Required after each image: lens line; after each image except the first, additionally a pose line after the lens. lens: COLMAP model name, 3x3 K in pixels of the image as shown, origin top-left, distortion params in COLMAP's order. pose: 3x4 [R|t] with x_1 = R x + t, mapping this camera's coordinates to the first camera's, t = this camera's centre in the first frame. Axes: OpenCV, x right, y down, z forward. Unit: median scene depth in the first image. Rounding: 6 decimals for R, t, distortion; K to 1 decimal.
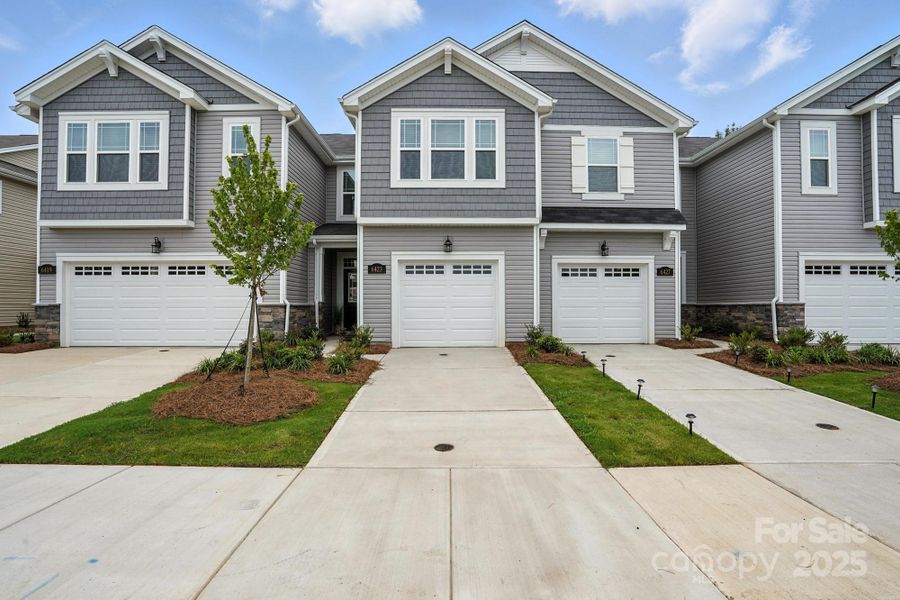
lens RADIAL K [[426.3, 0, 451.3], [0, 426.3, 295.6], [0, 0, 1]] dist [-0.057985, 0.028722]
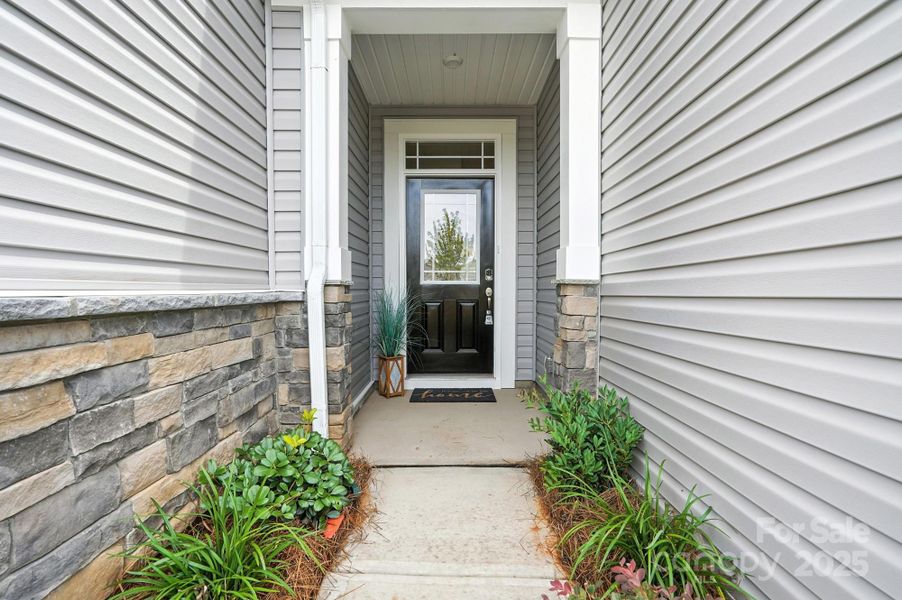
lens RADIAL K [[427.2, 0, 452.3], [0, 427.2, 295.6], [0, 0, 1]] dist [-0.057985, 0.028722]
pose [[0.999943, -0.000702, -0.010680, -0.300800], [0.001073, 0.999394, 0.034806, 0.018196], [0.010649, -0.034815, 0.999337, 0.960179]]
